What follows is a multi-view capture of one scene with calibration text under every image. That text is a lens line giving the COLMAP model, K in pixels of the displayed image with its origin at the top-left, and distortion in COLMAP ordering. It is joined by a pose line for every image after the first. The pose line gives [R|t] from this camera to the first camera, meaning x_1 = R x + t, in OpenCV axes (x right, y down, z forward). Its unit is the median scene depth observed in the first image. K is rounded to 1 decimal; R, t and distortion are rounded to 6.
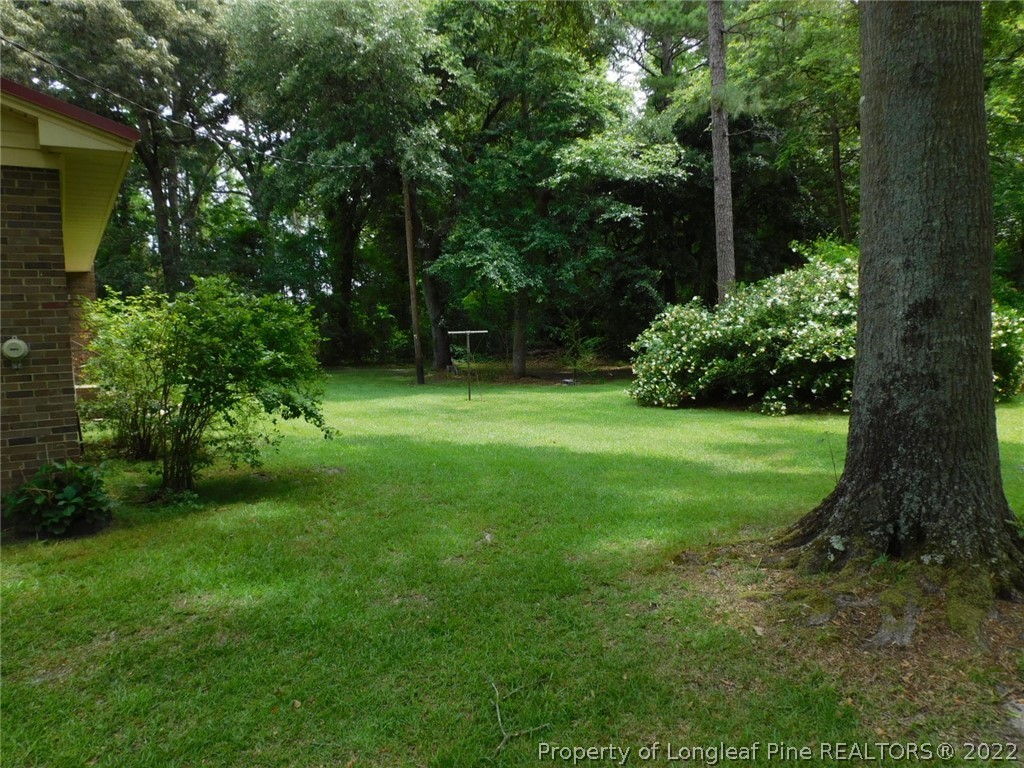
lens RADIAL K [[737.1, 0, 509.5], [0, 737.1, 384.1], [0, 0, 1]] dist [-0.000285, -0.003354]
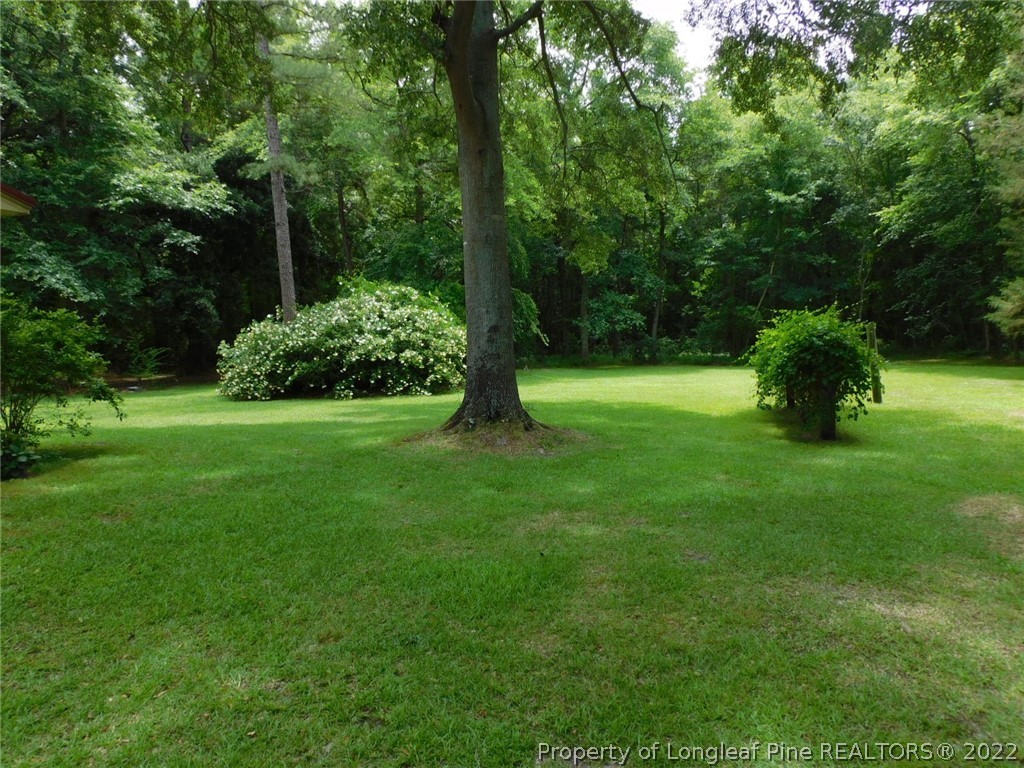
lens RADIAL K [[737.1, 0, 513.6], [0, 737.1, 383.1], [0, 0, 1]] dist [-0.000285, -0.003354]
pose [[0.759574, -0.037226, 0.649355, -0.292462], [0.050232, 0.998736, -0.001504, 0.026249], [-0.648478, 0.033761, 0.760484, -0.276067]]
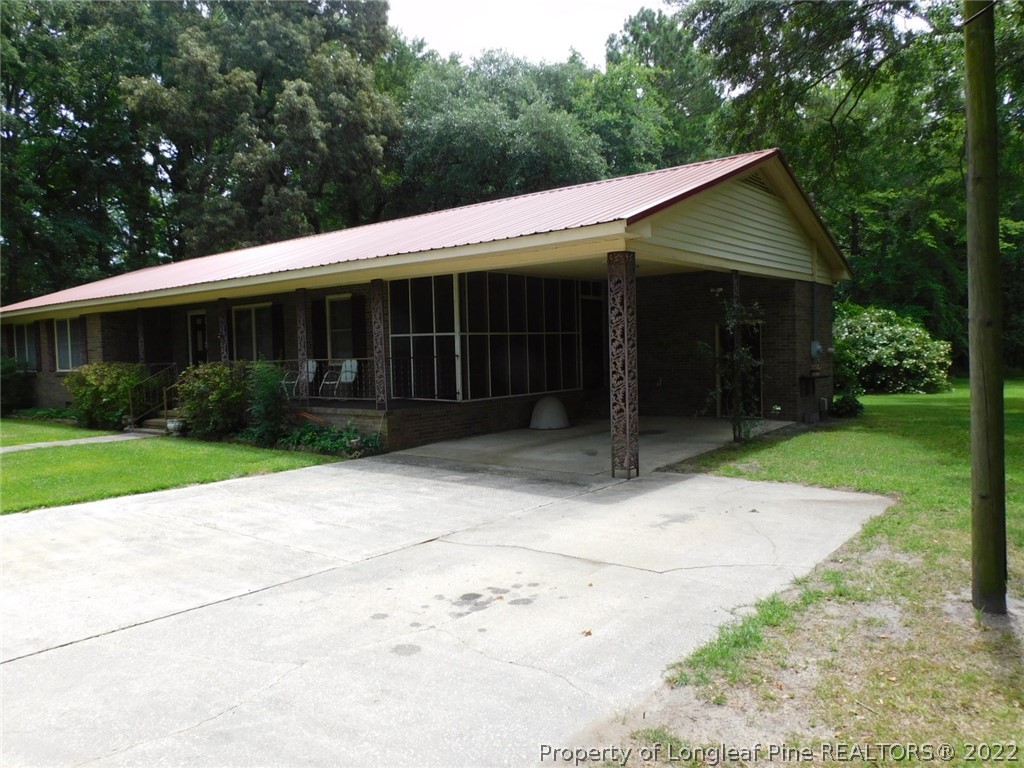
lens RADIAL K [[737.1, 0, 517.6], [0, 737.1, 387.5], [0, 0, 1]] dist [-0.000285, -0.003354]
pose [[0.936631, -0.009688, 0.350185, -1.048694], [0.021053, 0.999367, -0.028663, 0.053767], [-0.349686, 0.034219, 0.936242, -0.446068]]
